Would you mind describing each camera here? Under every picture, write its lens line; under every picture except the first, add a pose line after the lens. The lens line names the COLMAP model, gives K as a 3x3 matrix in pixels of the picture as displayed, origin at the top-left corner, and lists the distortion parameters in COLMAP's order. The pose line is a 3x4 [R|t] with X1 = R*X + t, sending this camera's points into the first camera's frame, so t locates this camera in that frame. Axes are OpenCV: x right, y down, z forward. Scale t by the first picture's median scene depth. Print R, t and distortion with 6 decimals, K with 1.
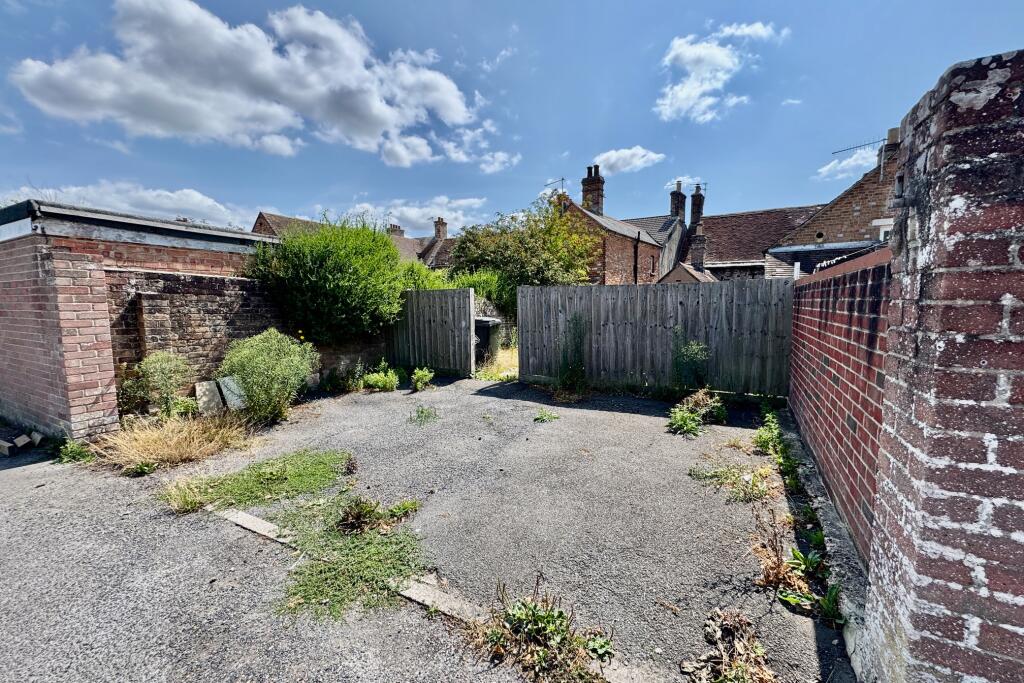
lens RADIAL K [[415.7, 0, 512.0], [0, 415.7, 341.5], [0, 0, 1]] dist [-0.000171, -0.000124]
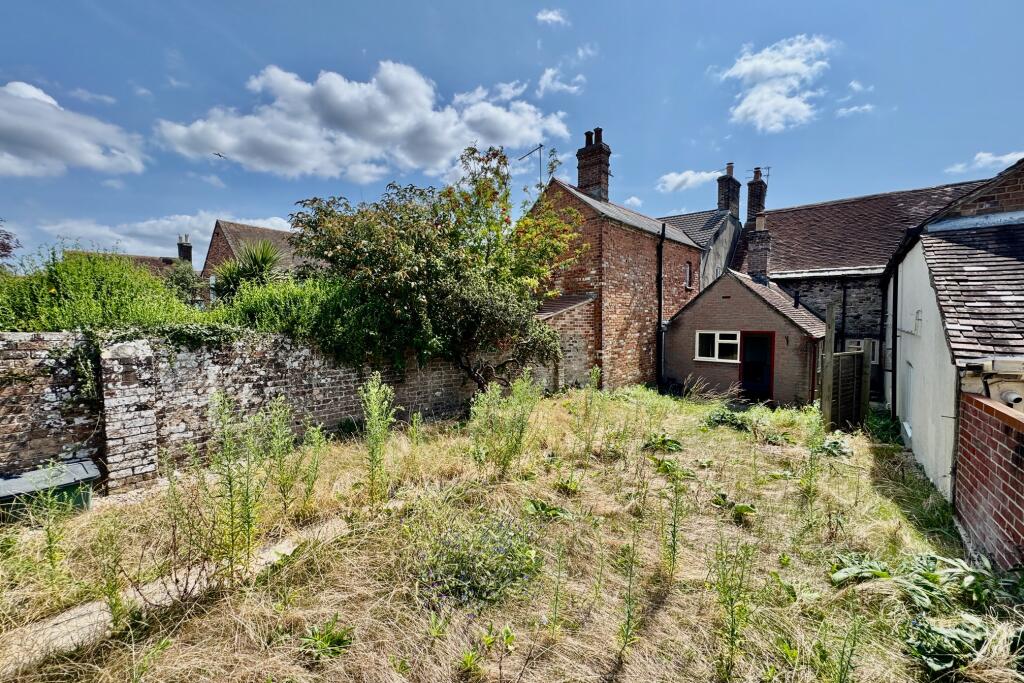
lens RADIAL K [[415.7, 0, 512.0], [0, 415.7, 341.5], [0, 0, 1]] dist [-0.000171, -0.000124]
pose [[0.993252, 0.008960, -0.115632, 0.122992], [-0.014071, 0.998956, -0.043459, -0.038389], [0.115122, 0.044793, 0.992341, 0.276135]]
